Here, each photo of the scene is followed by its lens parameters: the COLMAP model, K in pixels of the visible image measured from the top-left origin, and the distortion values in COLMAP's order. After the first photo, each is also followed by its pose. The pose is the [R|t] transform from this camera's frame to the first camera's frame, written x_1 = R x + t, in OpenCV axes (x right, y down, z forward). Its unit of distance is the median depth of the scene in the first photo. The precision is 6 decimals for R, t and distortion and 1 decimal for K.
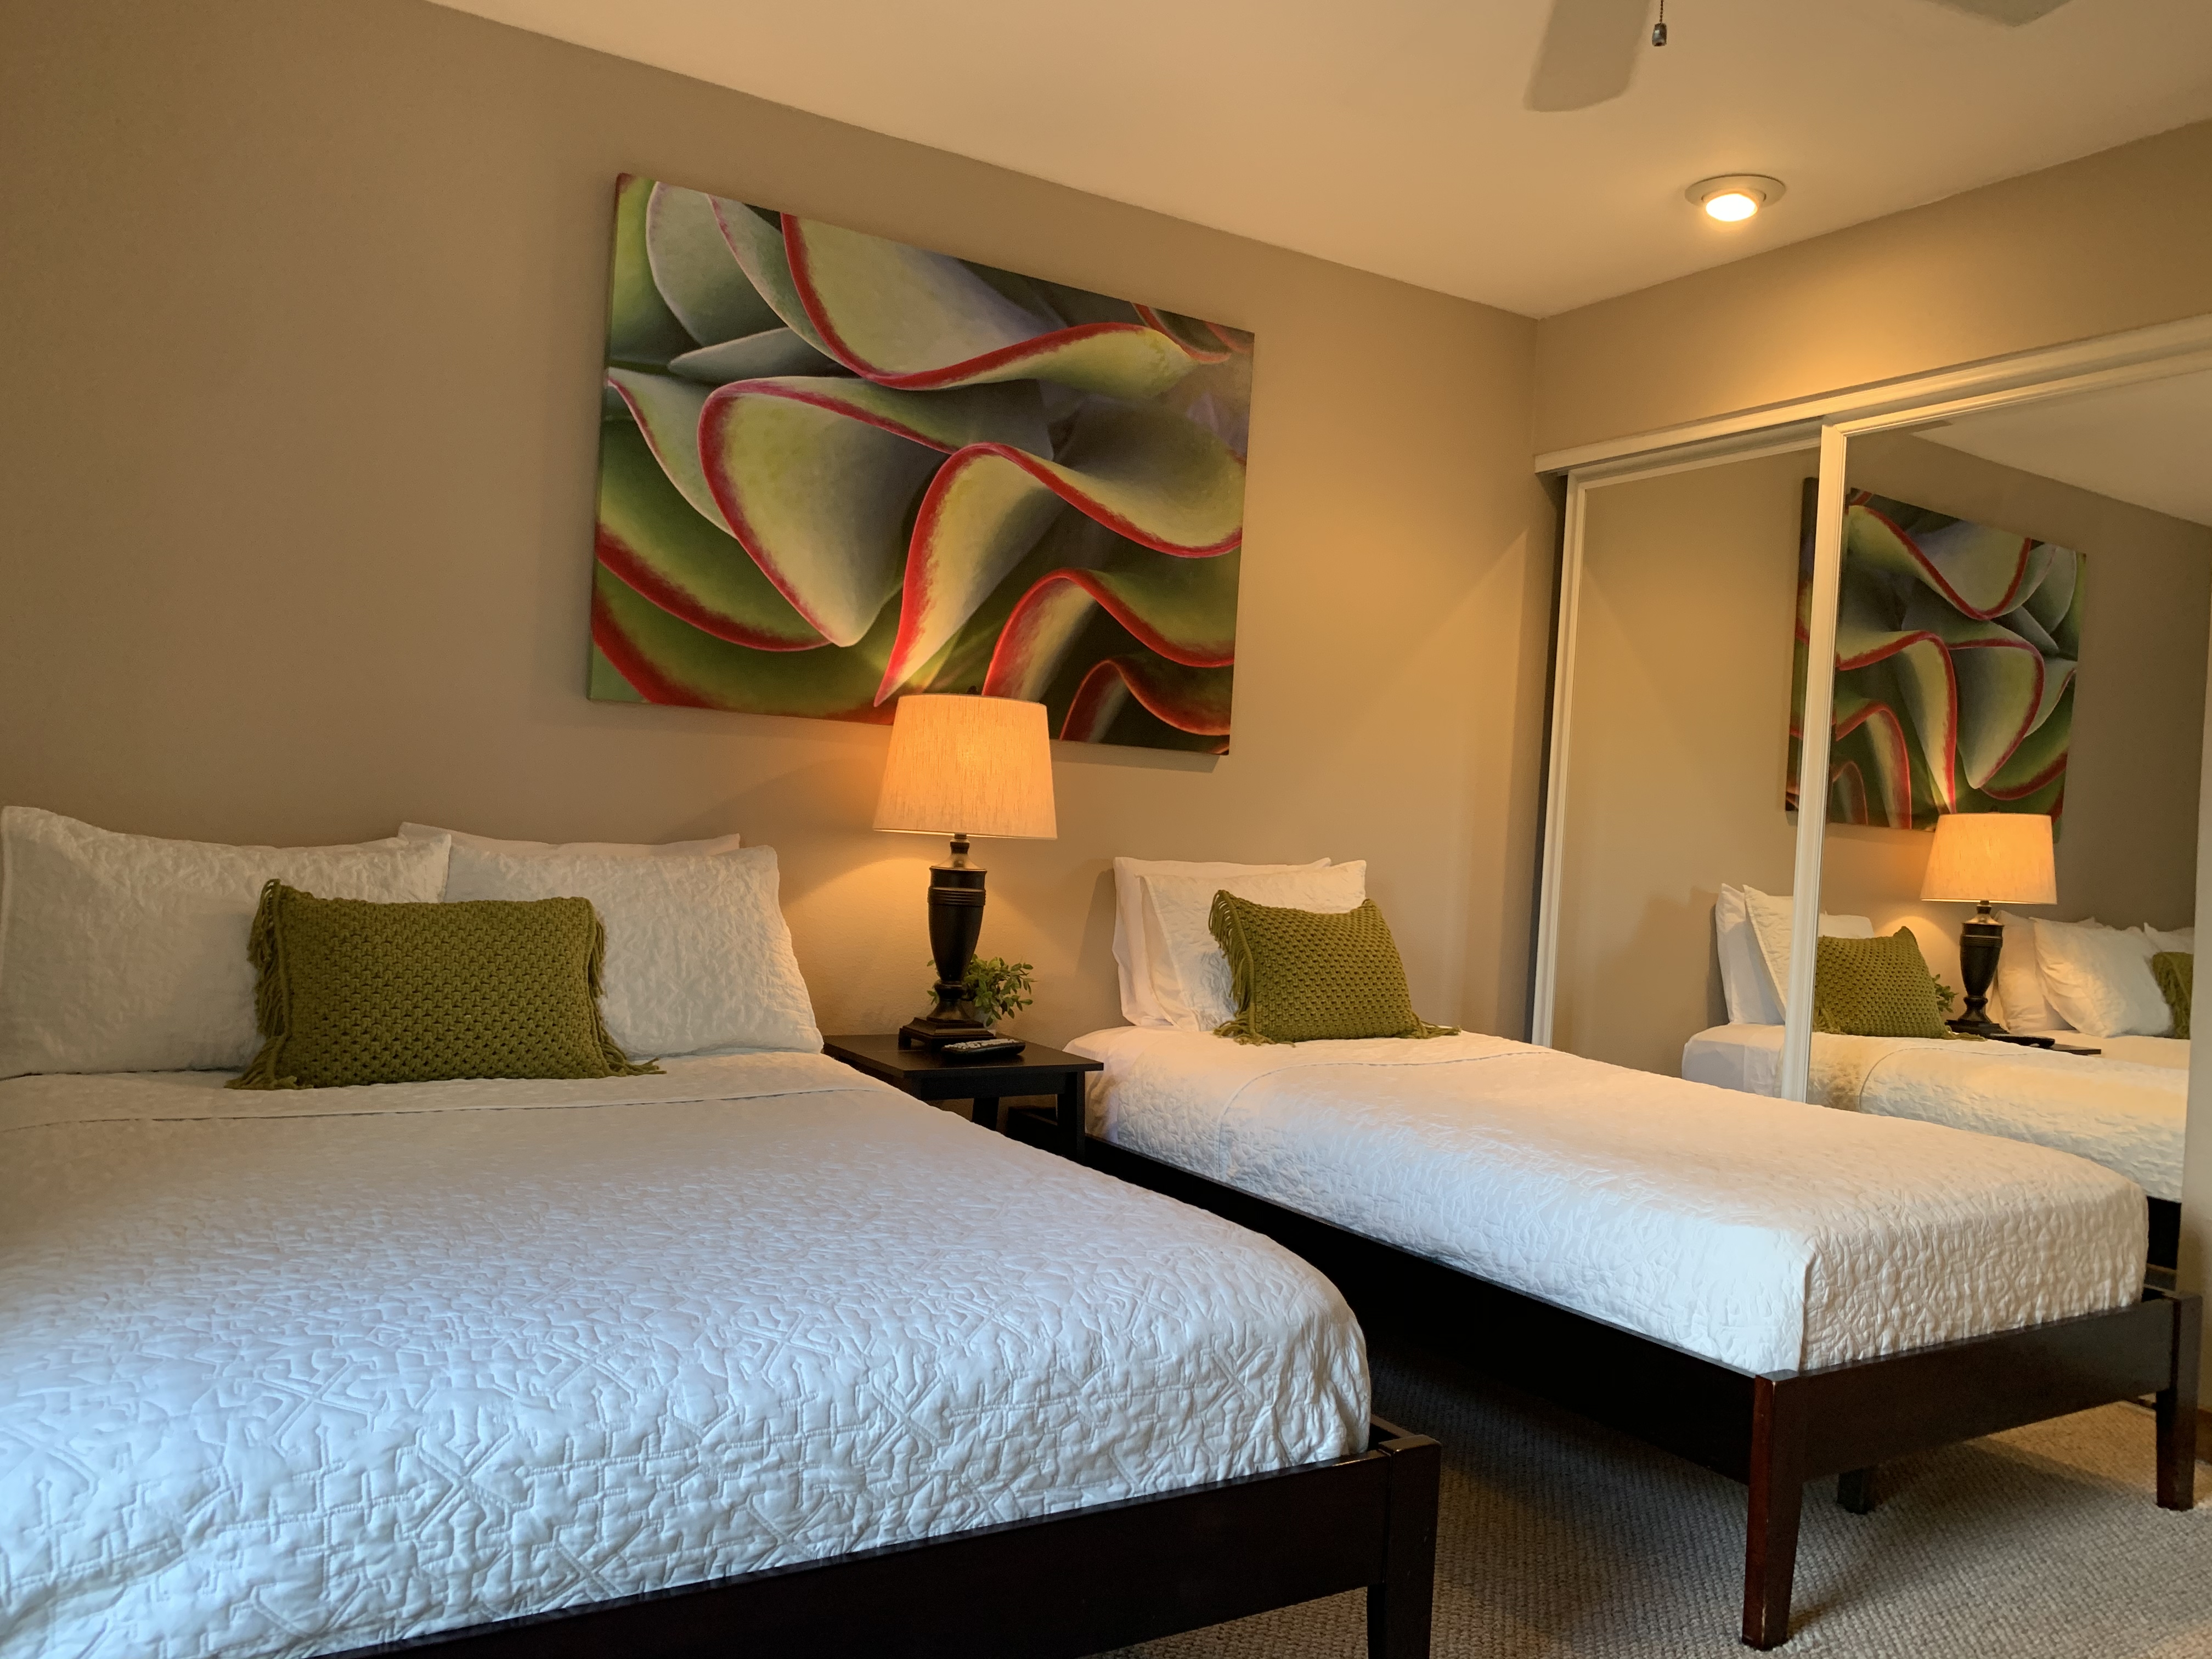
lens RADIAL K [[1680.7, 0, 1095.2], [0, 1680.7, 819.6], [0, 0, 1]] dist [0.042129, -0.056204]
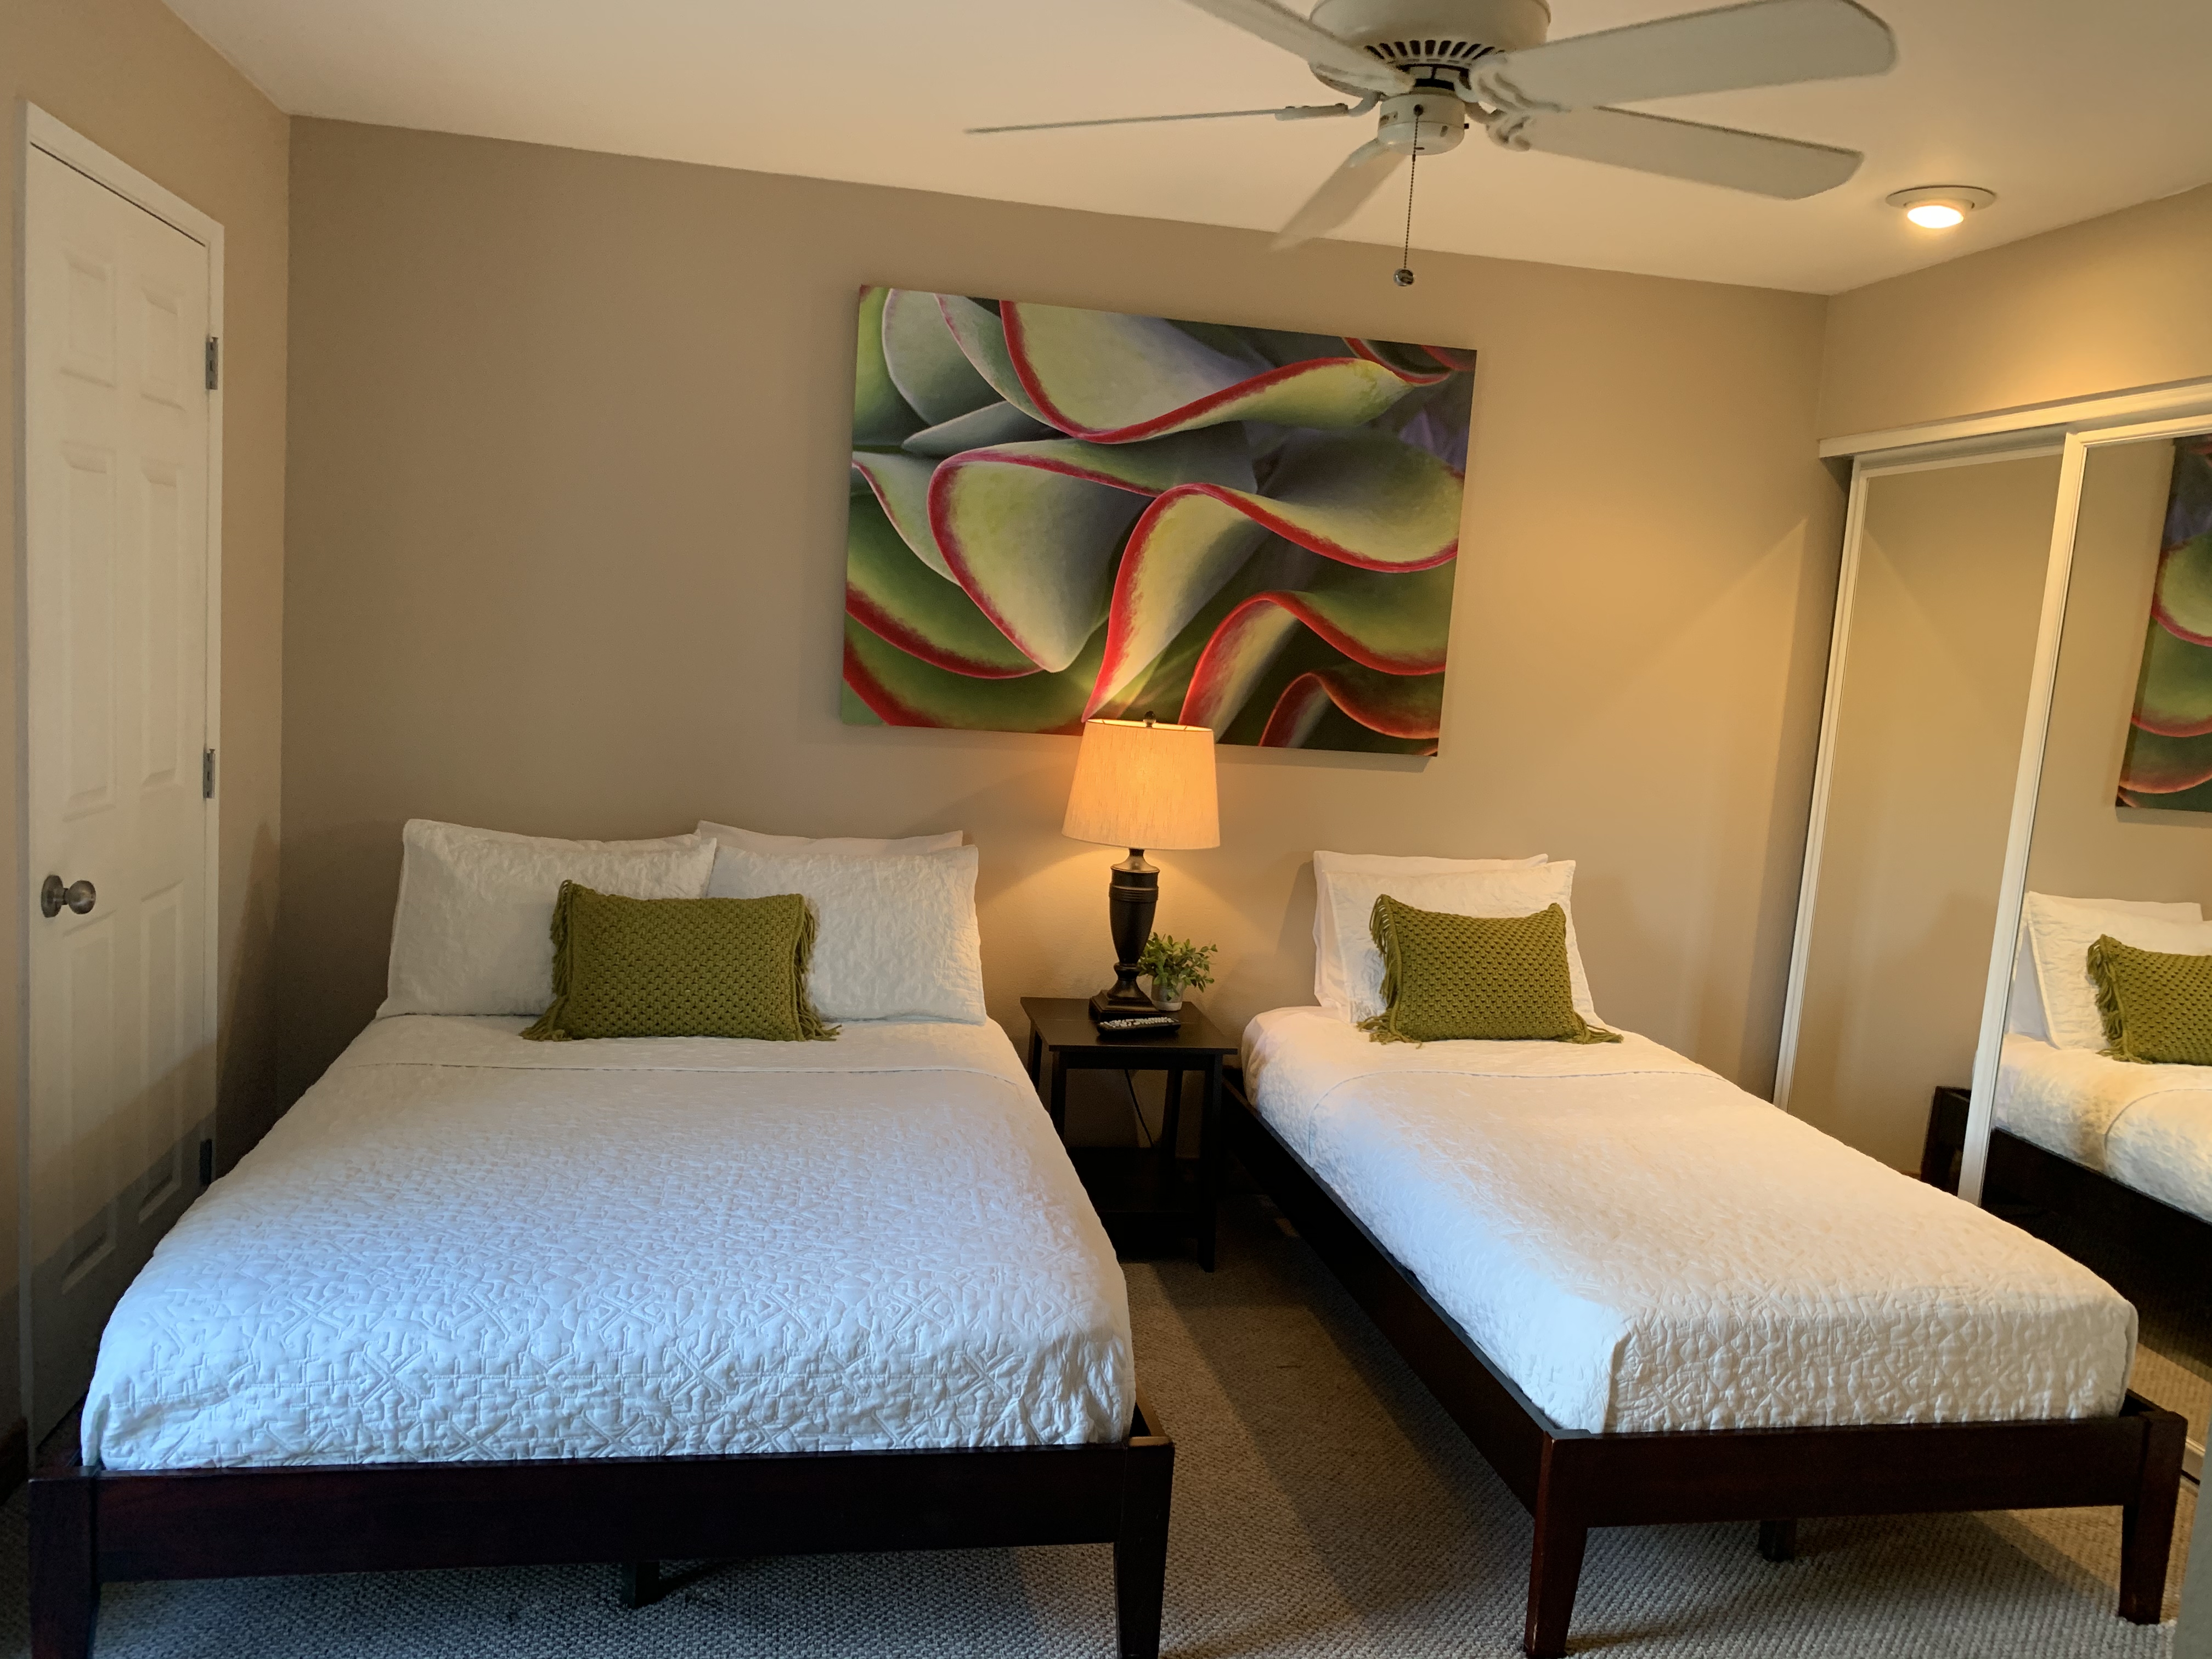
lens RADIAL K [[1674.2, 0, 1099.3], [0, 1674.2, 813.4], [0, 0, 1]] dist [0.040283, -0.058570]
pose [[0.931964, 0.045865, -0.359638, 0.352786], [-0.012908, 0.995534, 0.093514, -0.132645], [0.362321, -0.082510, 0.928394, -0.090441]]
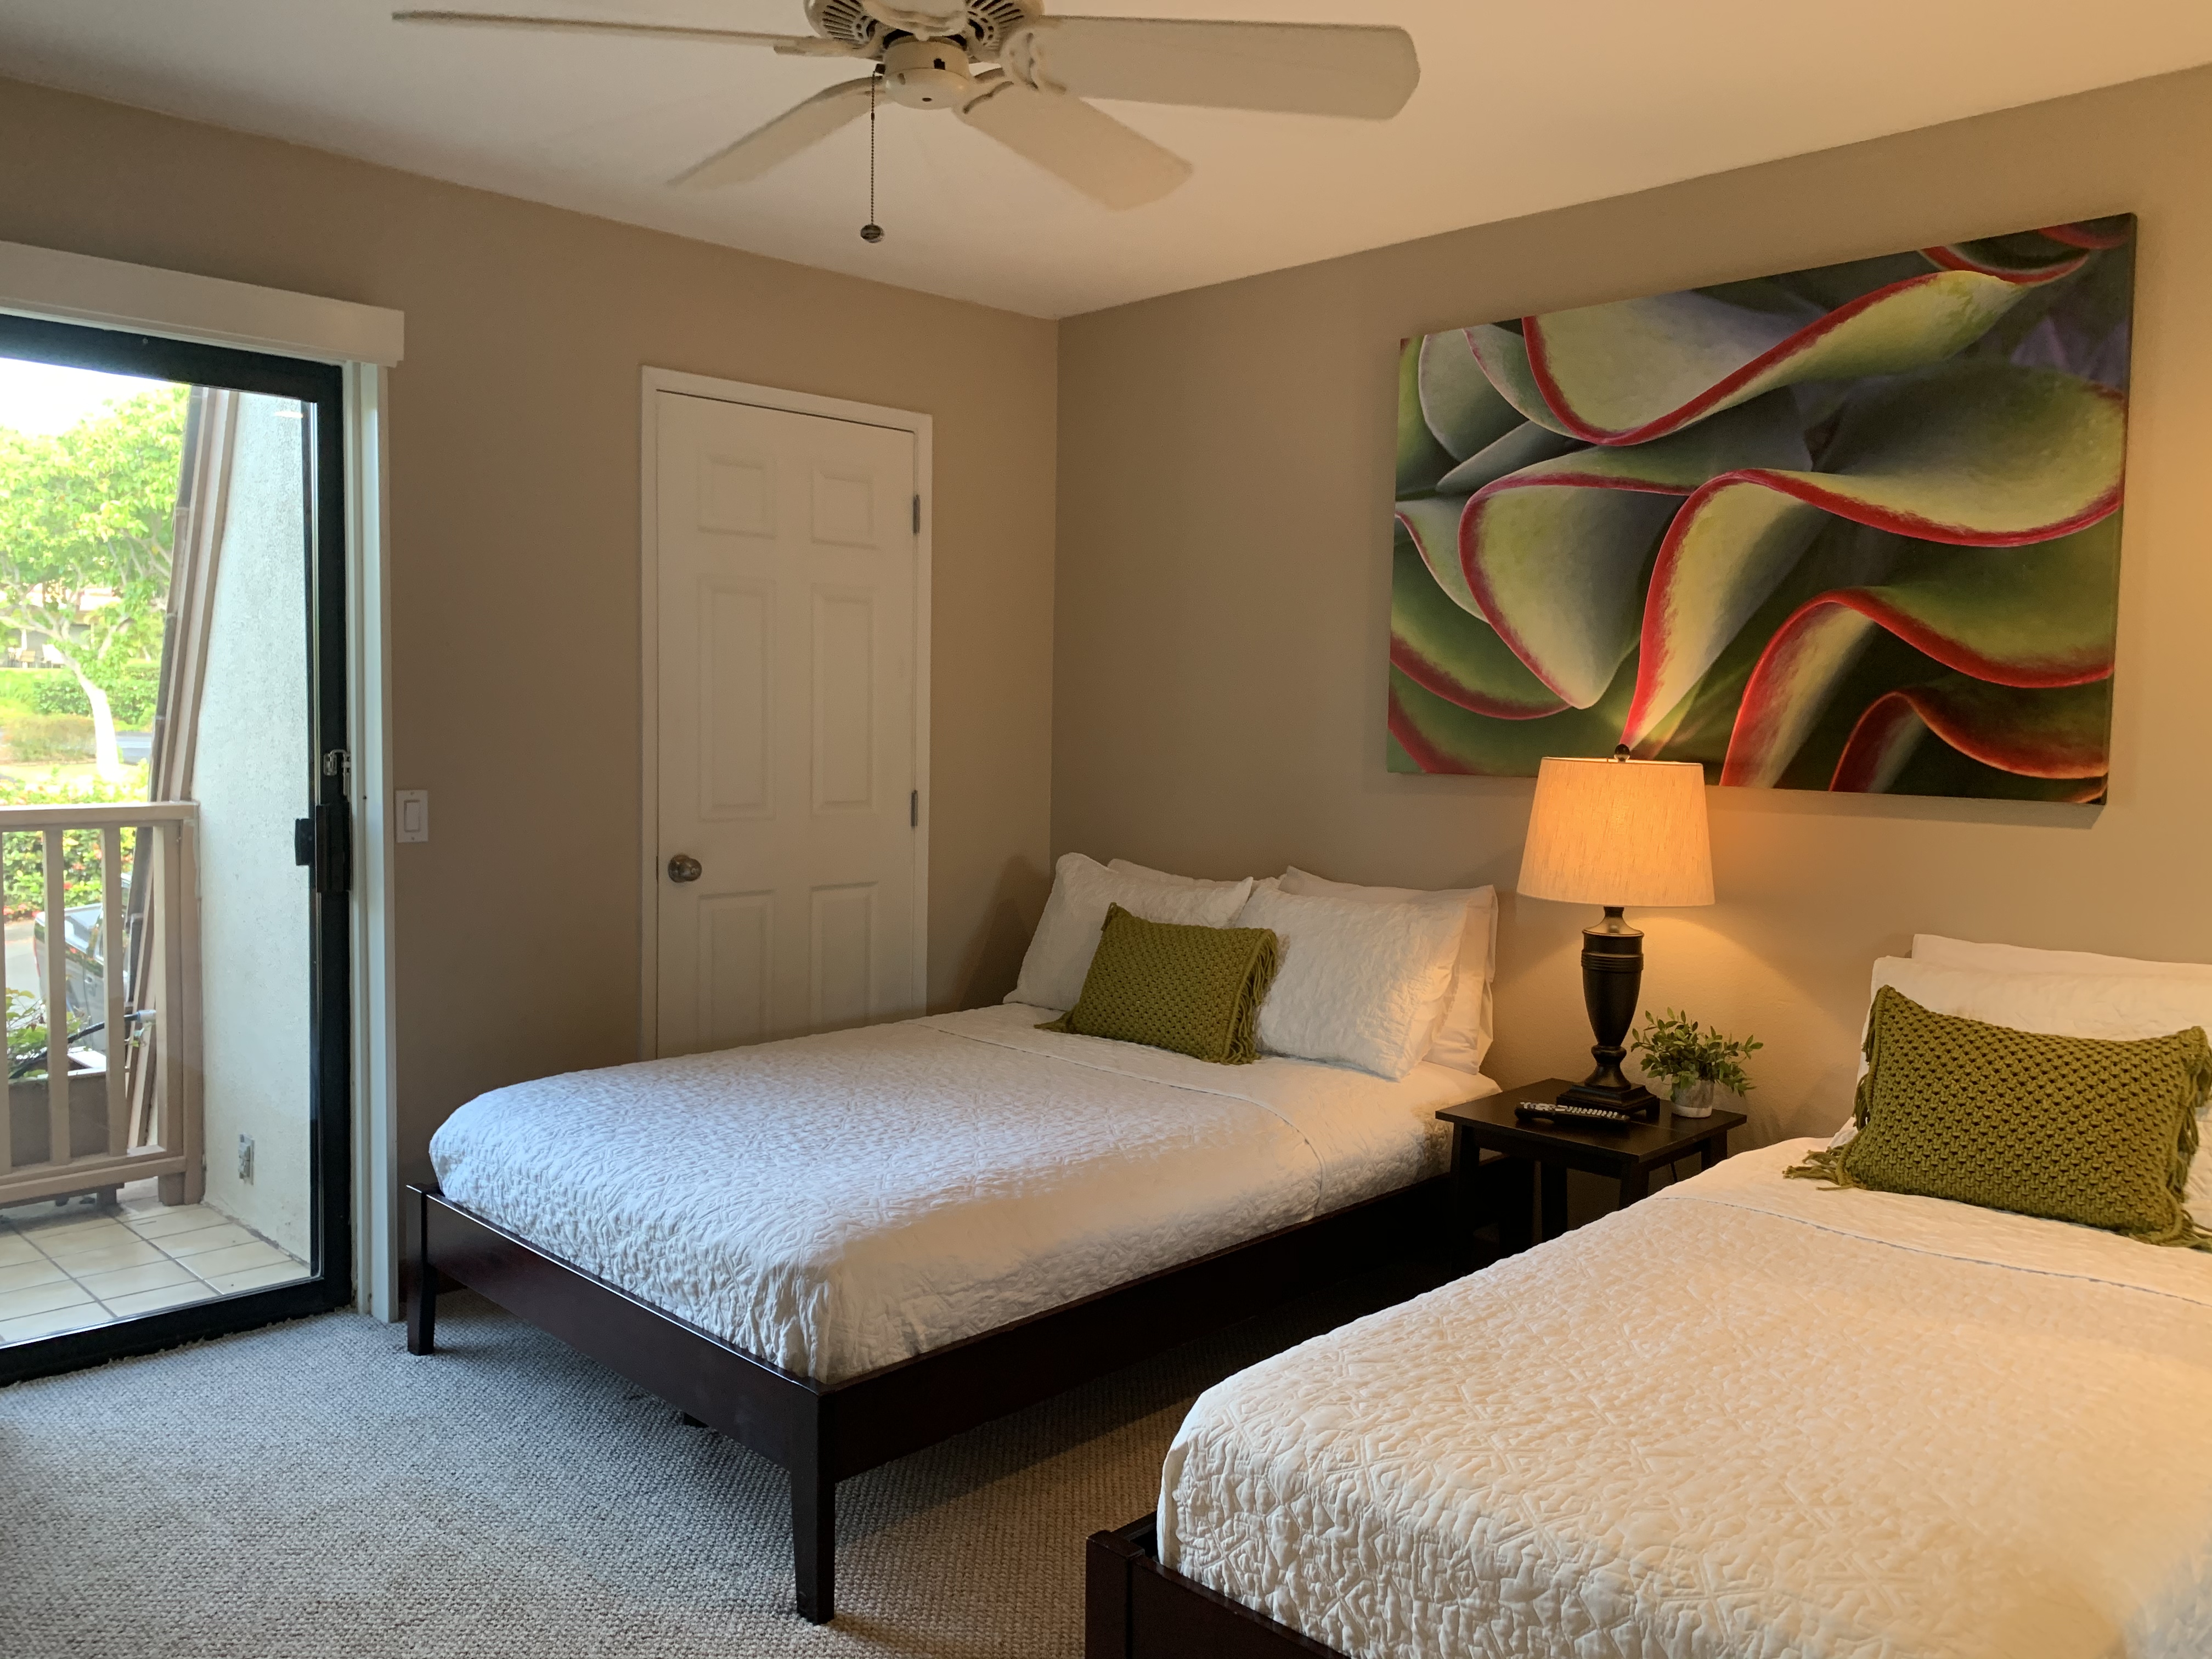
lens RADIAL K [[1678.5, 0, 1099.4], [0, 1678.5, 780.0], [0, 0, 1]] dist [0.053493, -0.107670]
pose [[0.222902, -0.012506, -0.974761, 0.925173], [0.001822, 0.999921, -0.012412, -0.054016], [0.974839, 0.000991, 0.222907, 0.556597]]
